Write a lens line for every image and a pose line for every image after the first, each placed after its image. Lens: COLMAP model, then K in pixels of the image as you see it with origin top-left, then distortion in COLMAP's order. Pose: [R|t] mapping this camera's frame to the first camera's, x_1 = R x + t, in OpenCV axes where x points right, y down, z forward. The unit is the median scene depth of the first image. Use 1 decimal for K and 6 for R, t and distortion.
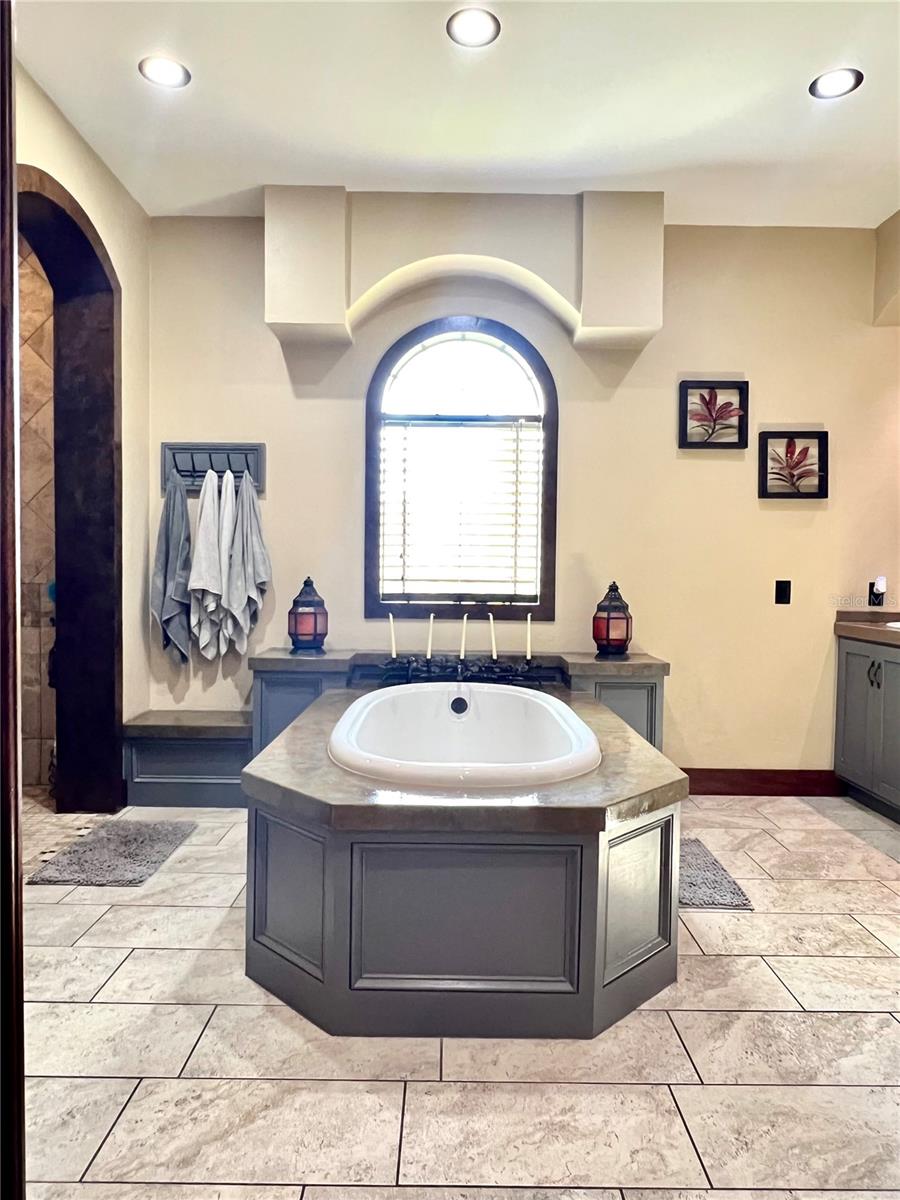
lens RADIAL K [[771.5, 0, 448.9], [0, 771.5, 600.2], [0, 0, 1]] dist [-0.002097, -0.000258]
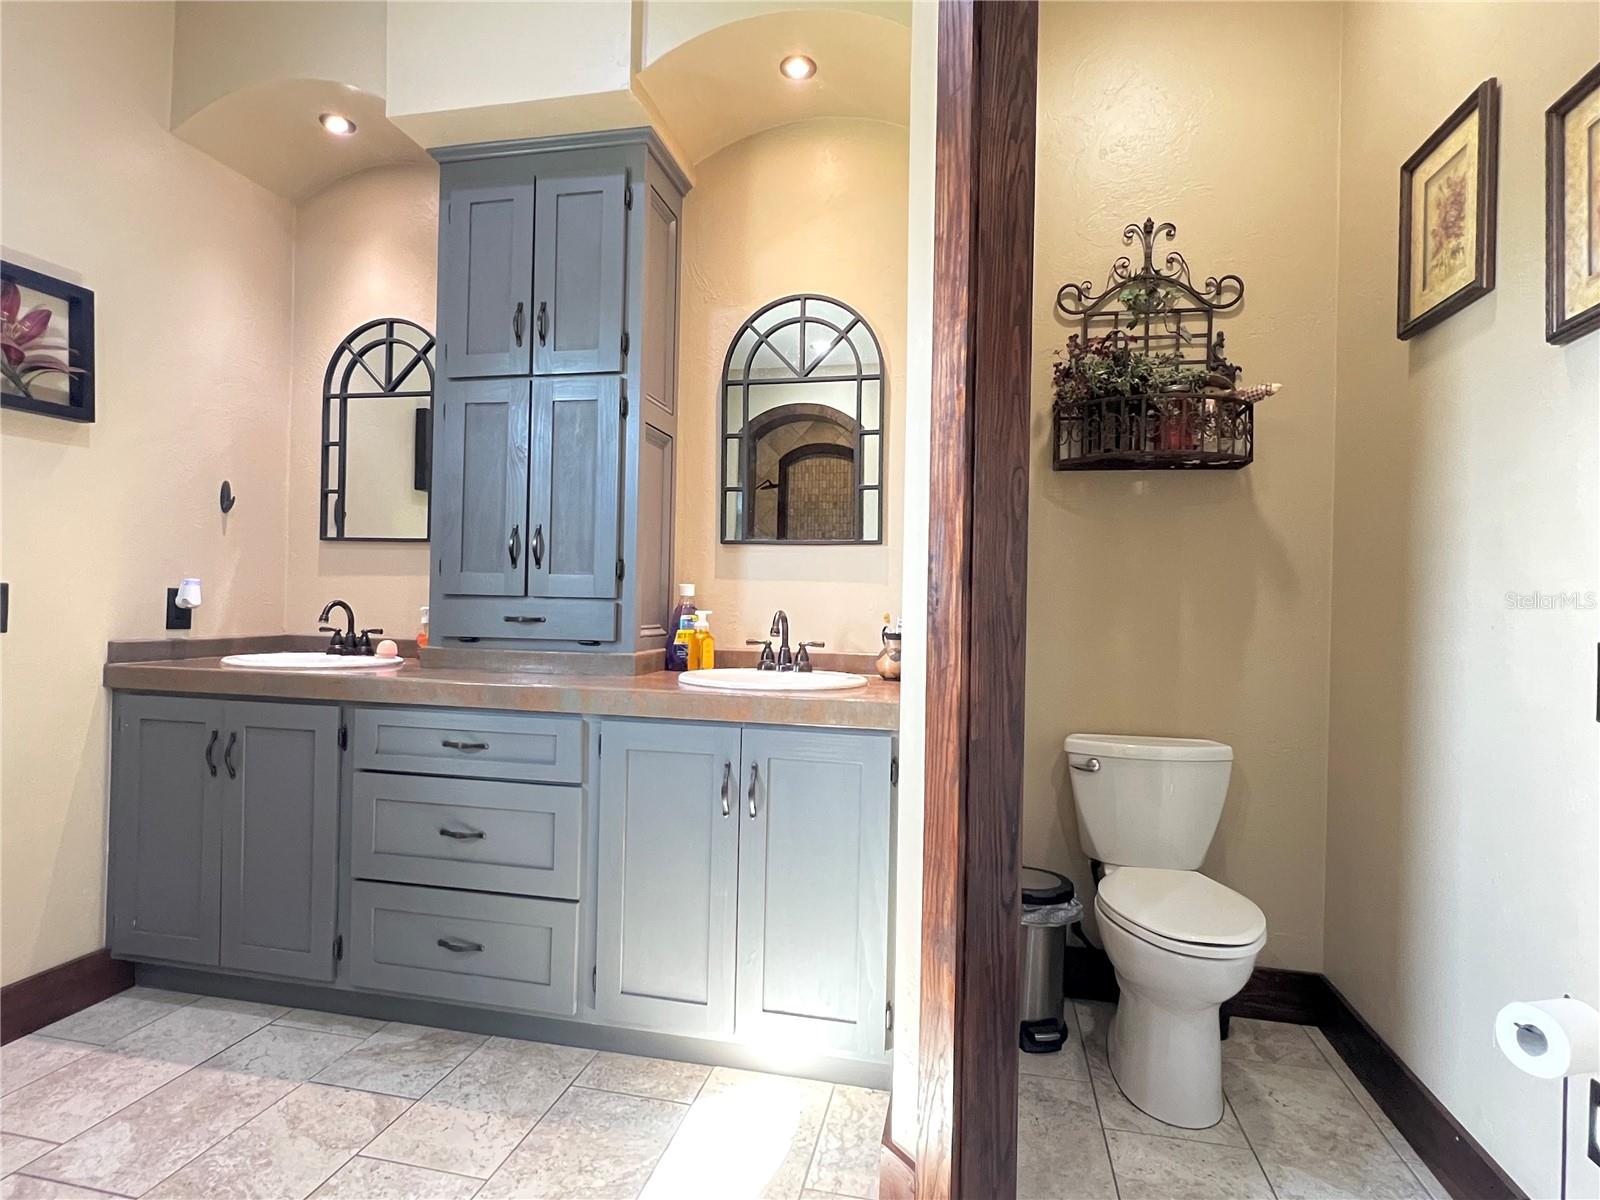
lens RADIAL K [[835.3, 0, 801.9], [0, 835.3, 601.3], [0, 0, 1]] dist [-0.003255, -0.000496]
pose [[0.209032, -0.005633, 0.977893, 0.048687], [0.014204, 0.999895, 0.002724, -0.008729], [-0.977806, 0.013321, 0.209090, 0.426812]]
